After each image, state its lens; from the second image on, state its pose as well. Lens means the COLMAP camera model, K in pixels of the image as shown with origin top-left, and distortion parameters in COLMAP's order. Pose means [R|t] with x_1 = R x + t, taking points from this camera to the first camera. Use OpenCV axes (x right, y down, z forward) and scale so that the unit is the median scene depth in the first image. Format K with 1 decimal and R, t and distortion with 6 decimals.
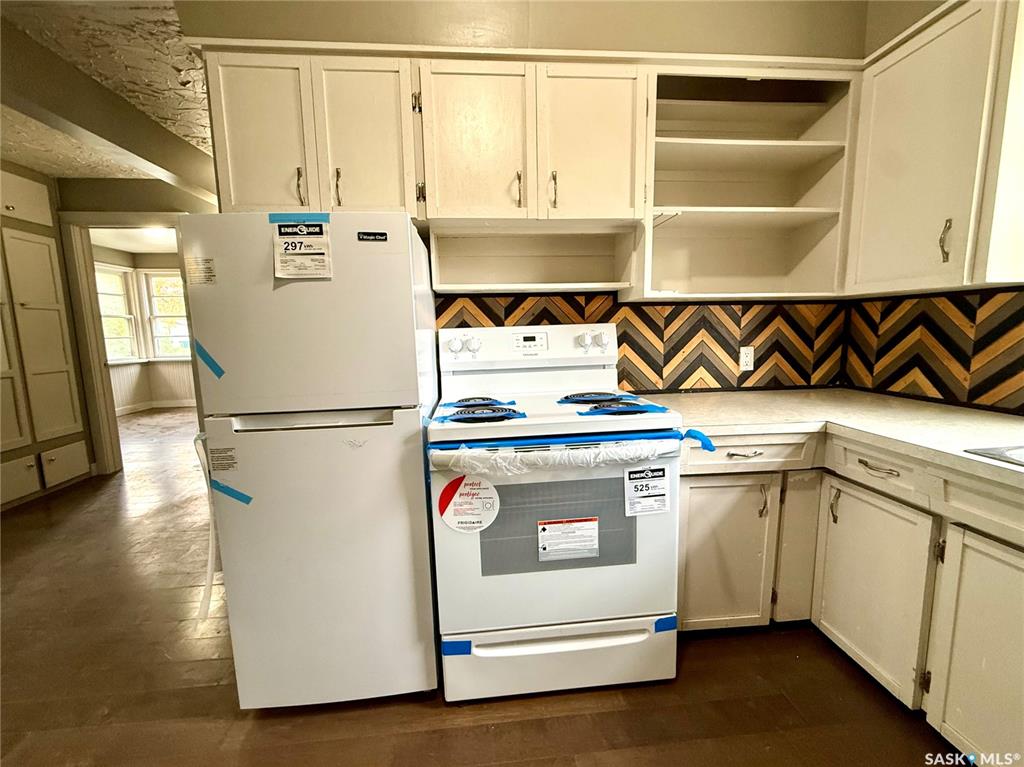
lens RADIAL K [[413.1, 0, 505.6], [0, 413.1, 386.1], [0, 0, 1]] dist [-0.004743, -0.000898]
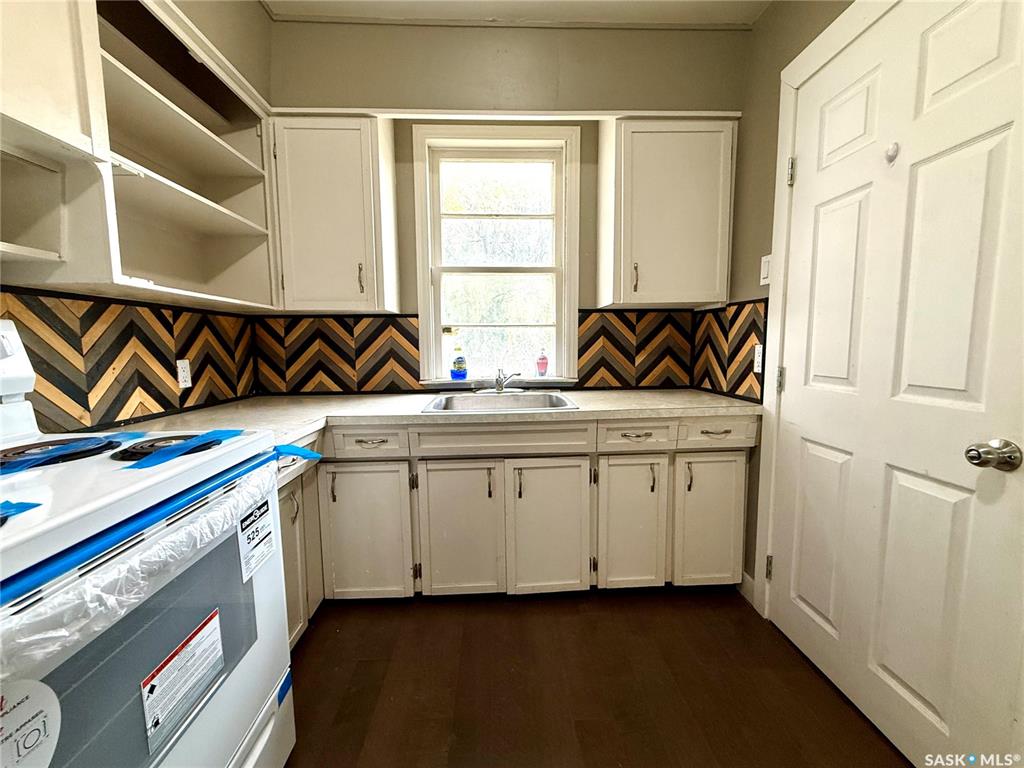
lens RADIAL K [[413.1, 0, 516.2], [0, 413.1, 386.3], [0, 0, 1]] dist [-0.004743, -0.000898]
pose [[0.022048, -0.082855, 0.996318, -0.318782], [0.144116, 0.986415, 0.078842, -0.011643], [-0.989315, 0.141847, 0.033689, 0.372659]]
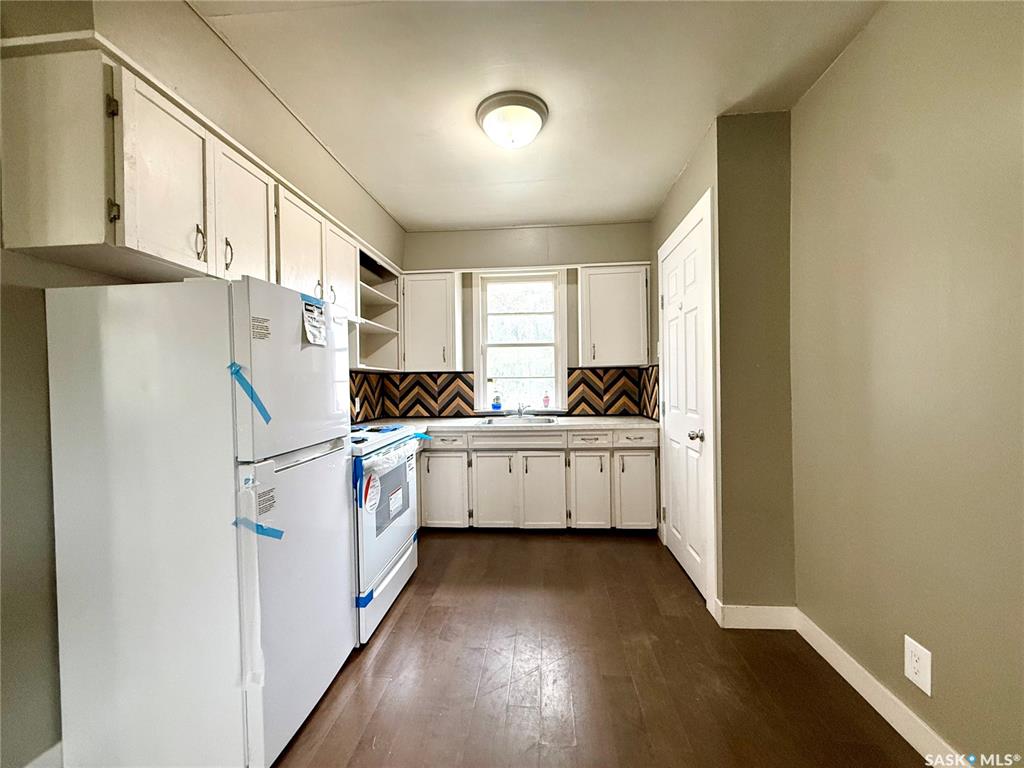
lens RADIAL K [[413.1, 0, 513.0], [0, 413.1, 386.2], [0, 0, 1]] dist [-0.004743, -0.000898]
pose [[0.155143, 0.011086, 0.987830, -1.258166], [0.144273, 0.988962, -0.033757, 0.009683], [-0.977300, 0.147754, 0.151831, 0.135485]]
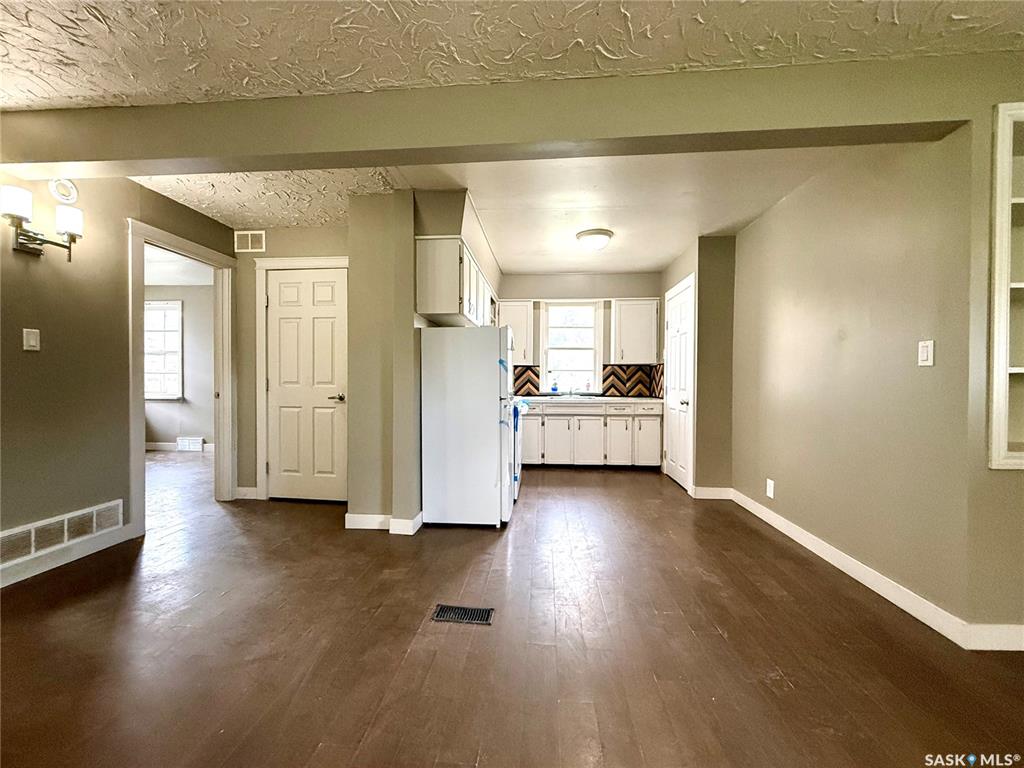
lens RADIAL K [[413.1, 0, 514.3], [0, 413.1, 382.9], [0, 0, 1]] dist [-0.004743, -0.000898]
pose [[0.147632, 0.013021, 0.988957, -2.518960], [0.123489, 0.991846, -0.031494, 0.045907], [-0.981303, 0.126775, 0.144820, 0.426376]]
